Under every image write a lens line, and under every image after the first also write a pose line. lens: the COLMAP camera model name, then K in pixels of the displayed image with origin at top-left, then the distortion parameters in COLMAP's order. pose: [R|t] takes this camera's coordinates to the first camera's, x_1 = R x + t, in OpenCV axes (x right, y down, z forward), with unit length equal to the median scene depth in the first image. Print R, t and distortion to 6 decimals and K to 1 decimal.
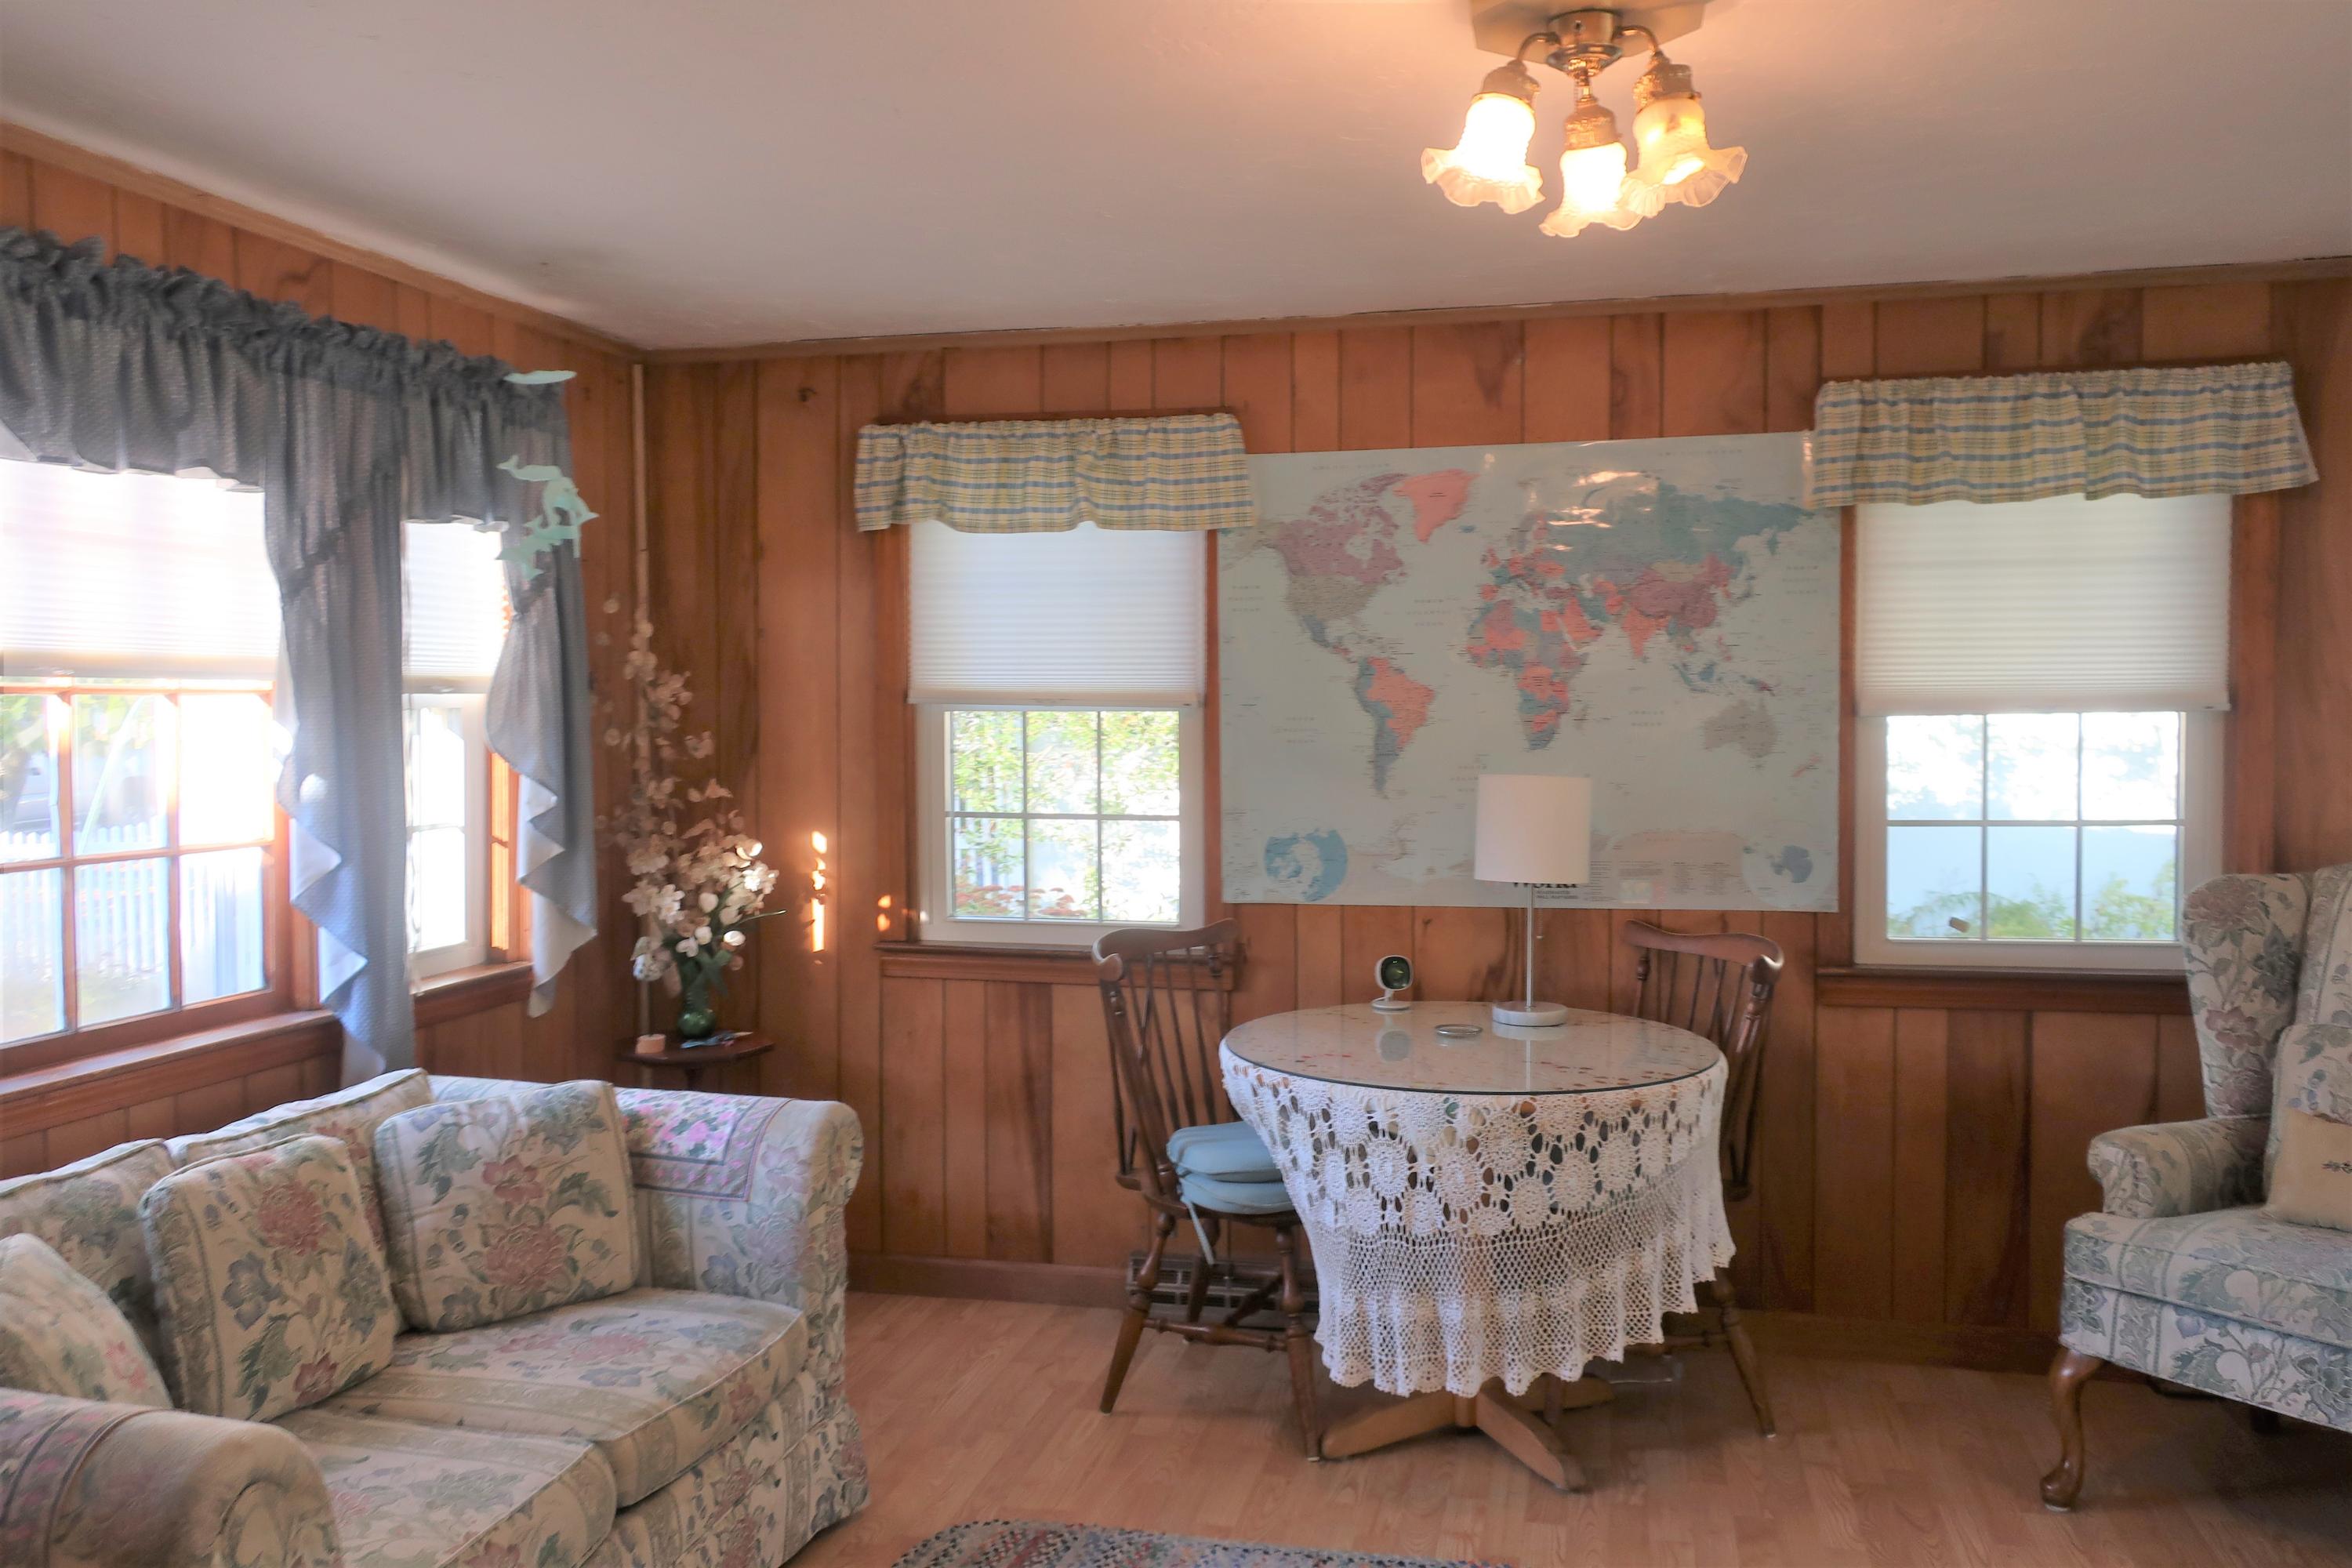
lens RADIAL K [[1841.6, 0, 1184.8], [0, 1841.6, 781.6], [0, 0, 1]] dist [-0.008576, 0.012453]
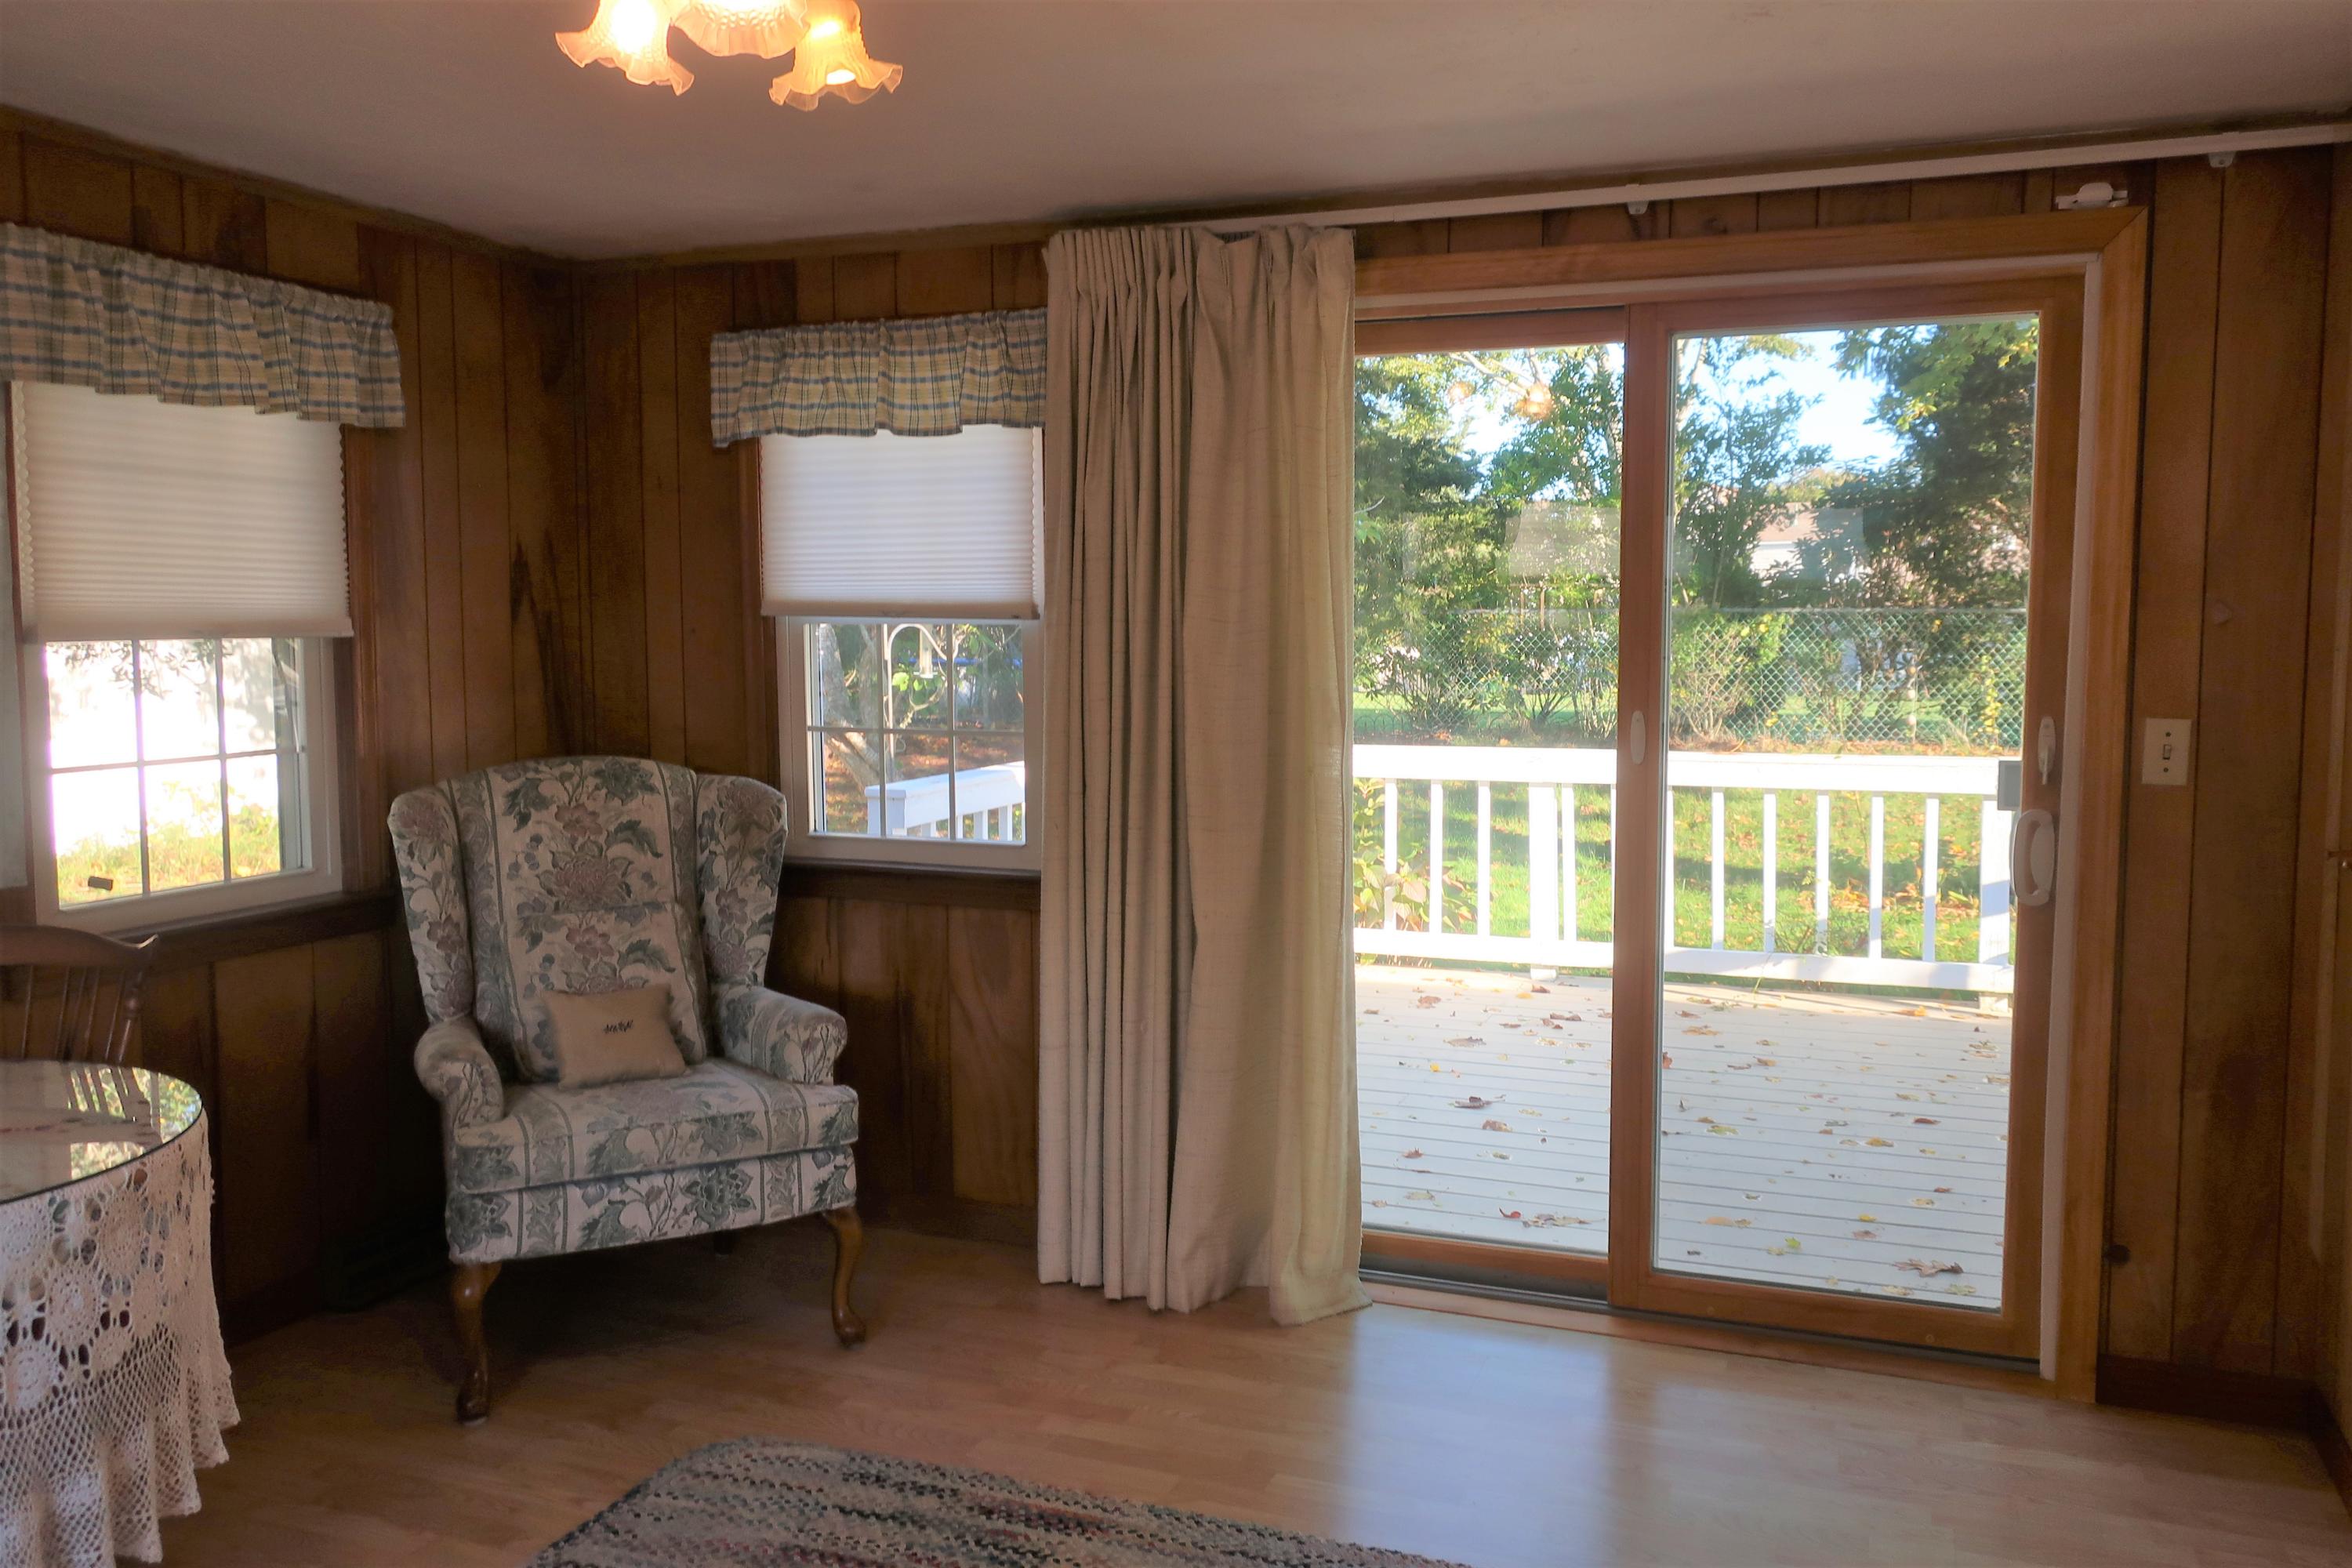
lens RADIAL K [[1841.6, 0, 1181.8], [0, 1841.6, 783.9], [0, 0, 1]] dist [-0.008576, 0.012453]
pose [[0.139131, -0.078165, 0.987184, -0.456960], [0.033176, 0.996688, 0.074242, -0.020384], [-0.989718, 0.022421, 0.141264, 0.463632]]
